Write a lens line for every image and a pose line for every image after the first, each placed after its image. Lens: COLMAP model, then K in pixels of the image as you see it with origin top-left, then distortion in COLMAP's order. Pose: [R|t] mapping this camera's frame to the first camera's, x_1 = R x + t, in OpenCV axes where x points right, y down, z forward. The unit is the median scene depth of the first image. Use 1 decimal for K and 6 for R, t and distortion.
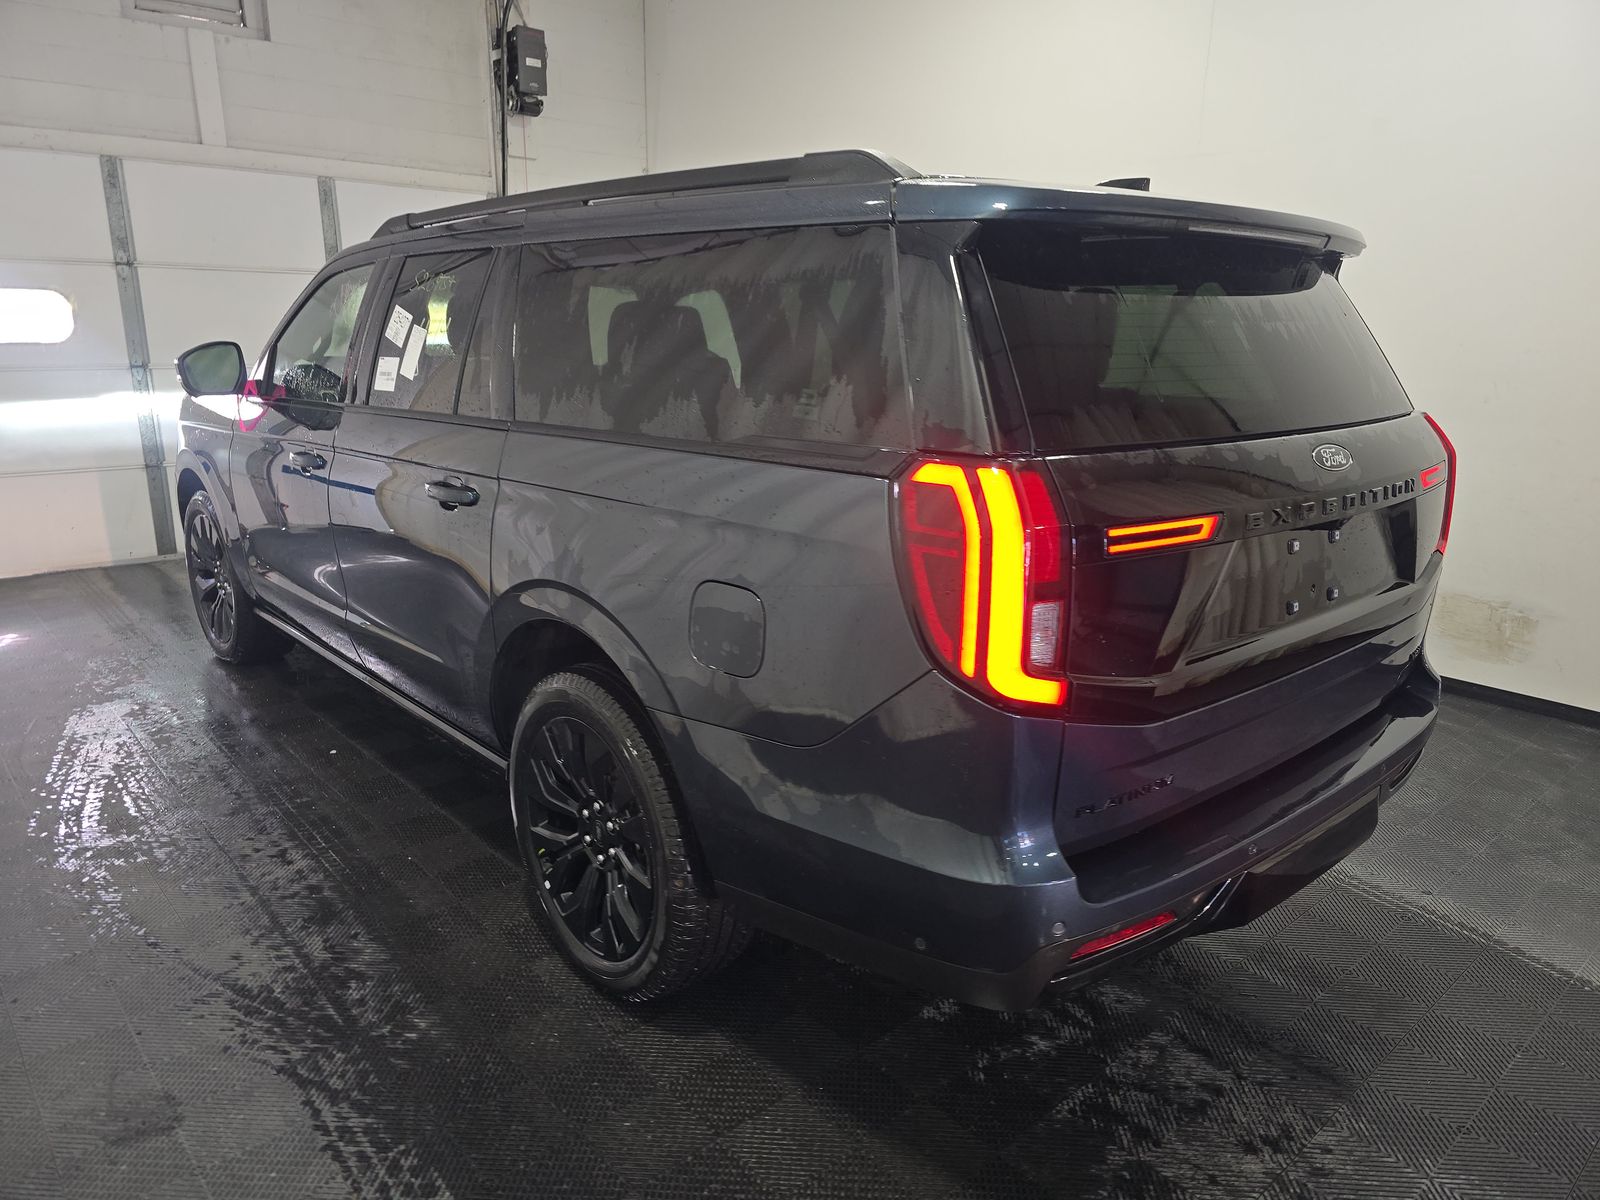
lens RADIAL K [[1079.0, 0, 800.7], [0, 1079.0, 656.2], [0, 0, 1]] dist [-0.005713, -0.005098]
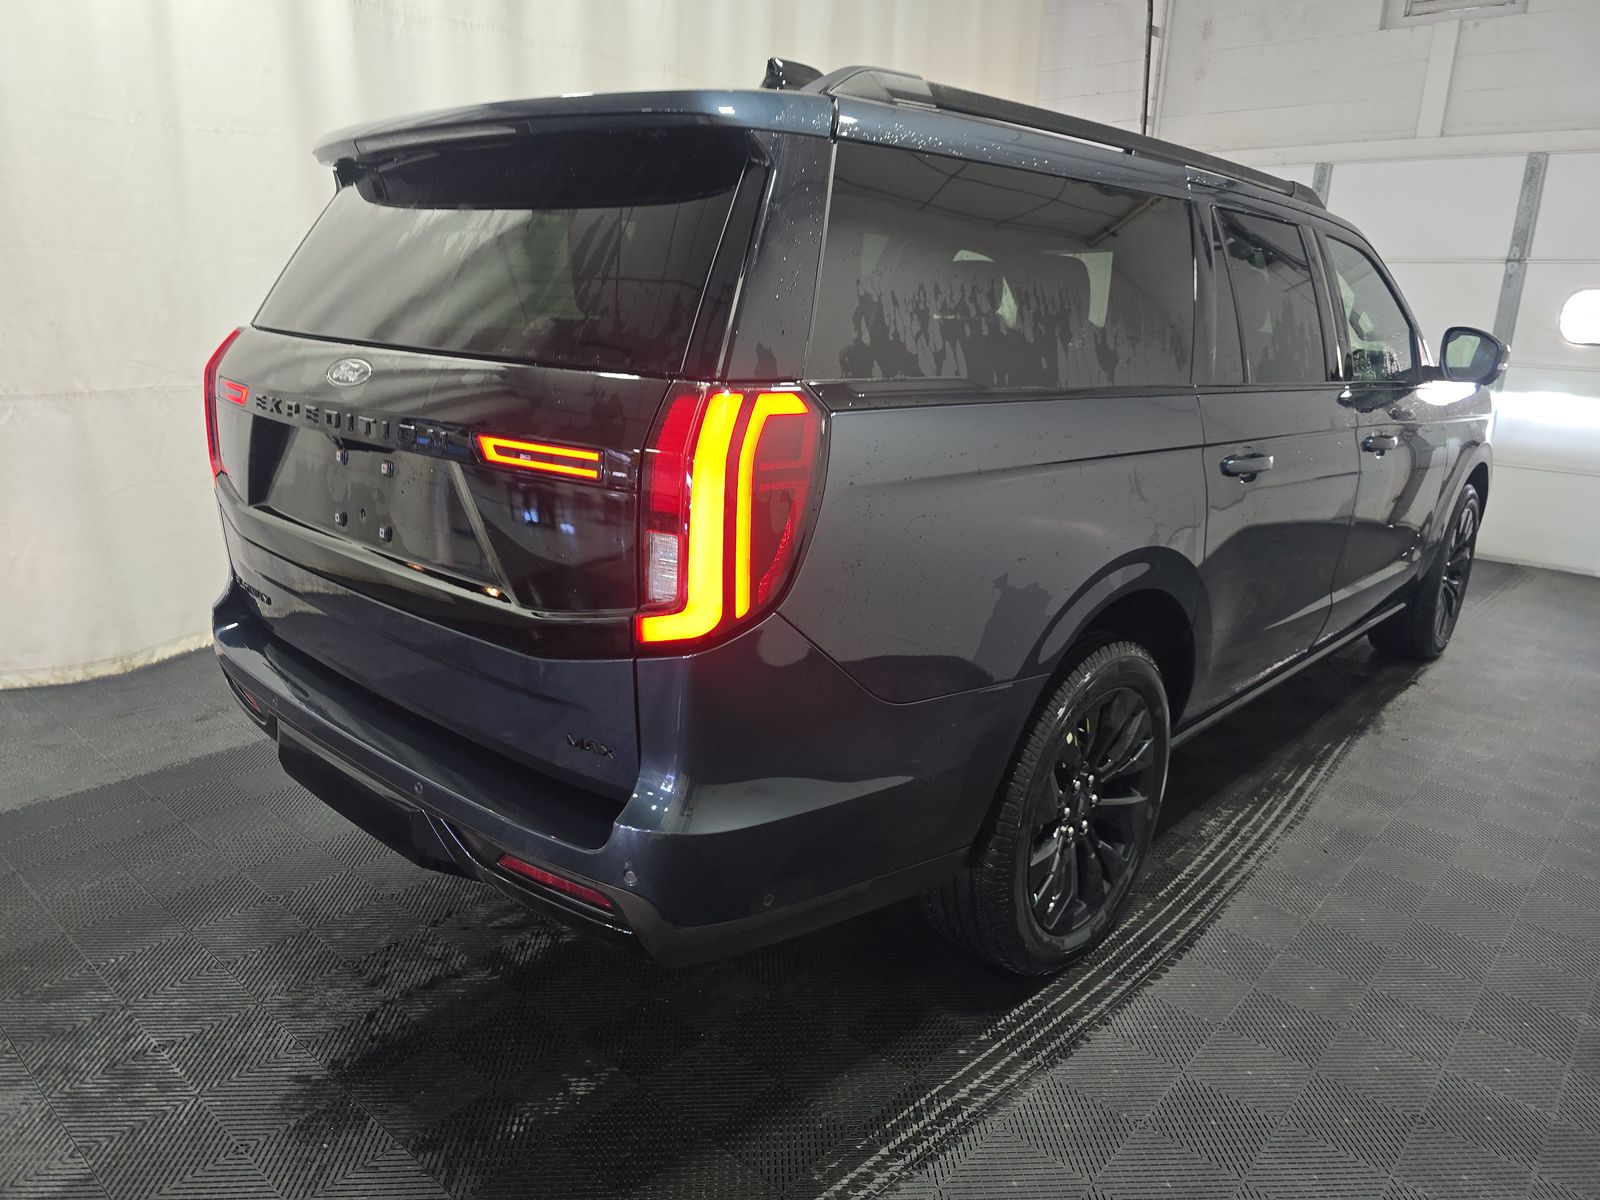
lens RADIAL K [[1106.5, 0, 800.0], [0, 1106.5, 600.0], [0, 0, 1]] dist [-0.002691, -0.004482]
pose [[0.089478, 0.253208, -0.963265, 0.505917], [-0.323709, 0.922031, 0.212300, -0.109111], [0.941916, 0.292822, 0.164468, 0.414023]]
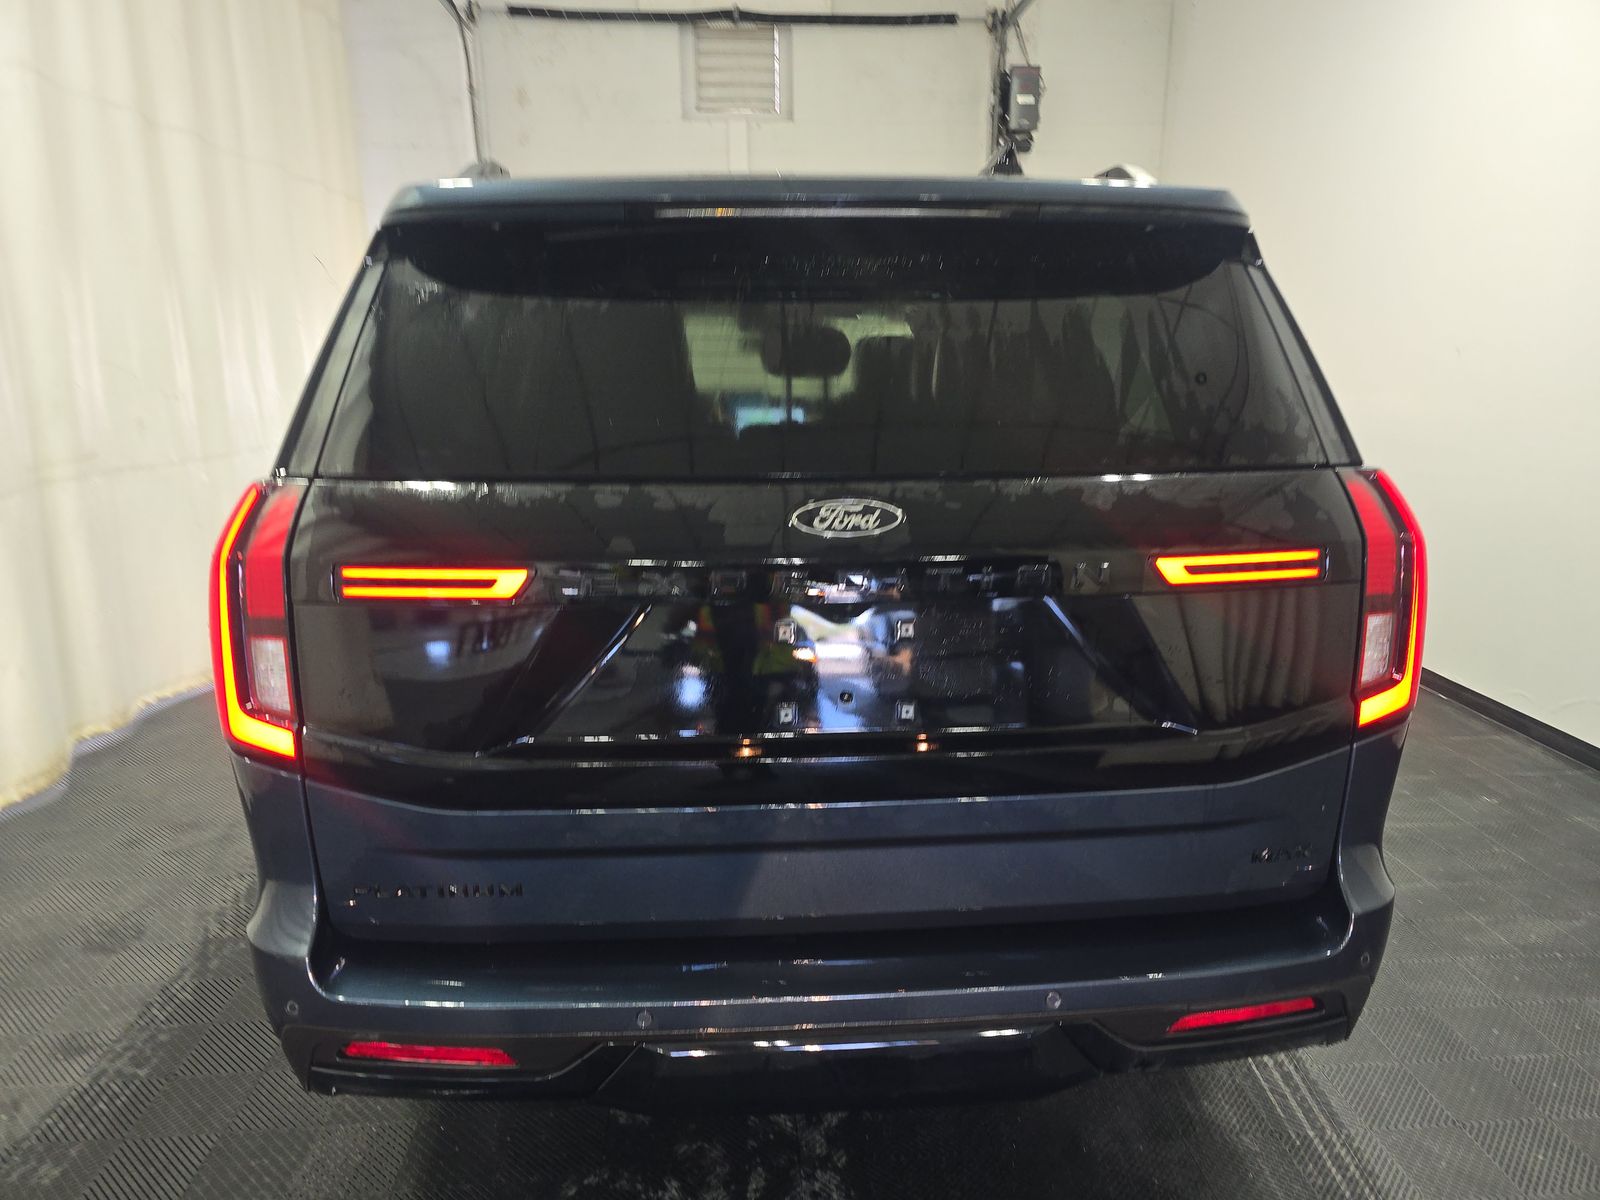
lens RADIAL K [[1106.5, 0, 800.0], [0, 1106.5, 600.0], [0, 0, 1]] dist [-0.002691, -0.004482]
pose [[0.769176, 0.116879, -0.628257, 0.325769], [-0.170196, 0.985090, -0.025108, -0.037806], [0.615956, 0.126239, 0.777600, 0.149727]]
